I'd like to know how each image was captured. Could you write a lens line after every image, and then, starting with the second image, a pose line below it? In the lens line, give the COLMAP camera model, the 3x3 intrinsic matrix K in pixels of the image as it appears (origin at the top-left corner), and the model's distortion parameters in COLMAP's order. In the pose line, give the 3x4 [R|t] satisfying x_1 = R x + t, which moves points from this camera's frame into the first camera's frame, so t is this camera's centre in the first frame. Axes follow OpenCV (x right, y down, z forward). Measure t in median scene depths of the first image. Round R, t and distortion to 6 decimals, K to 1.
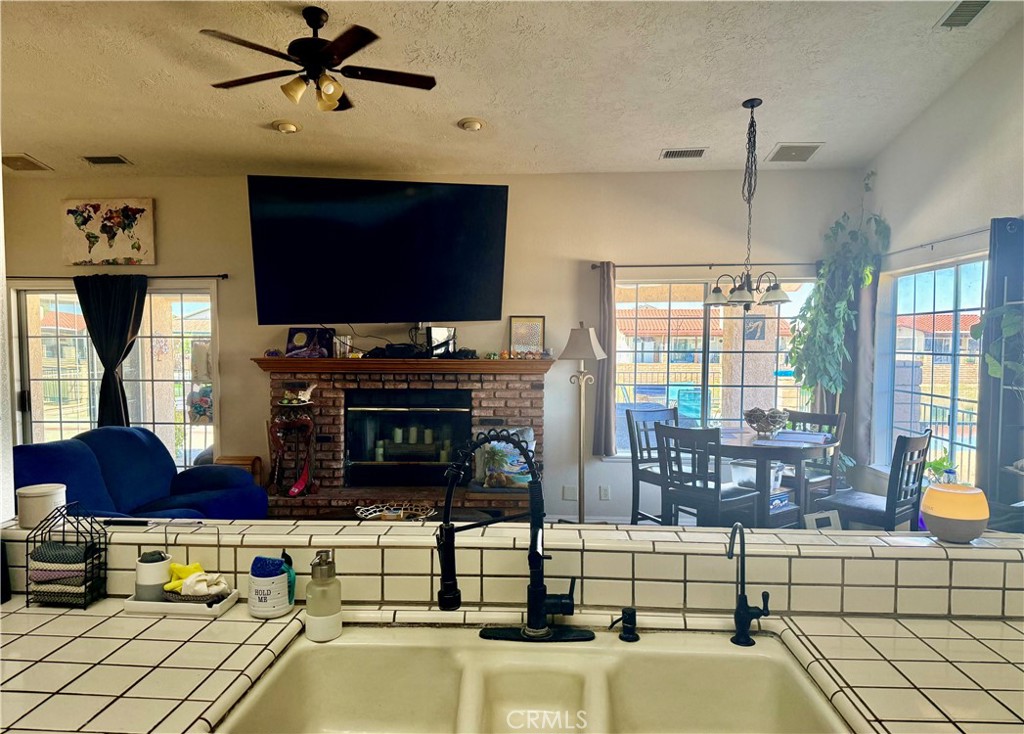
lens RADIAL K [[735.4, 0, 510.5], [0, 735.4, 387.9], [0, 0, 1]] dist [0.115097, -0.001256]
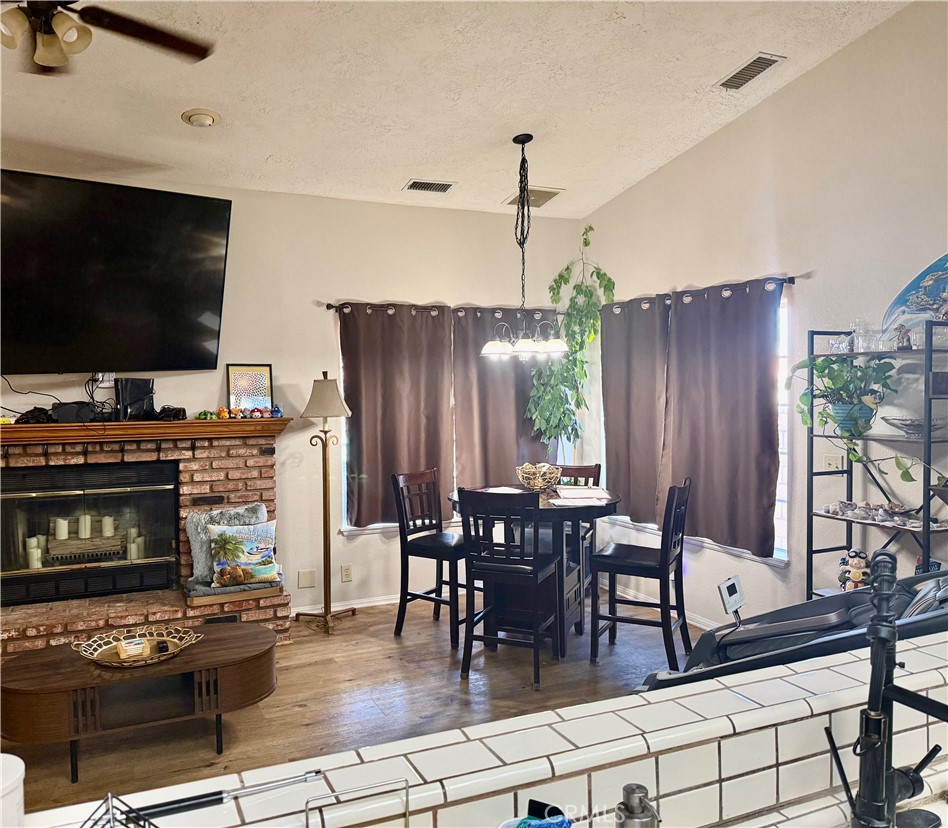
lens RADIAL K [[771.4, 0, 443.6], [0, 771.4, 412.2], [0, 0, 1]] dist [0.053469, -0.111513]
pose [[0.890336, -0.026965, 0.454504, -0.173369], [0.045427, 0.998525, -0.029747, -0.010962], [-0.453032, 0.047131, 0.890248, 0.159144]]
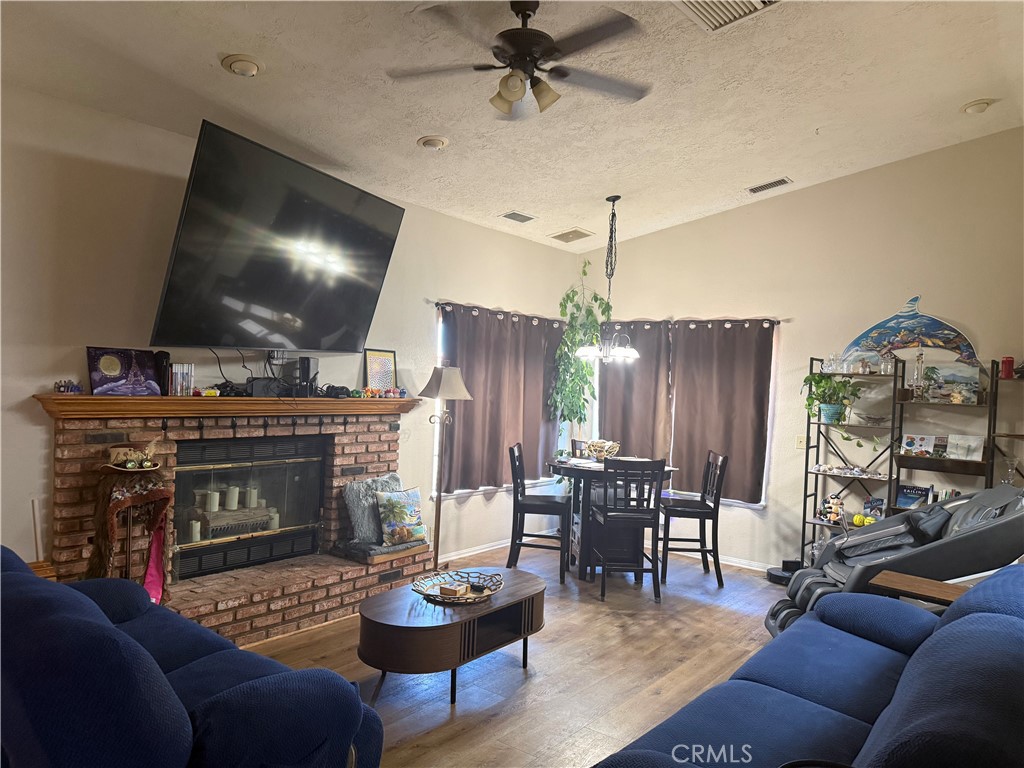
lens RADIAL K [[714.0, 0, 495.1], [0, 714.0, 390.6], [0, 0, 1]] dist [0.036535, -0.075105]
pose [[0.571541, 0.009577, 0.820518, -0.616966], [0.017776, 0.999553, -0.024049, -0.024359], [-0.820381, 0.028330, 0.571115, 0.388278]]
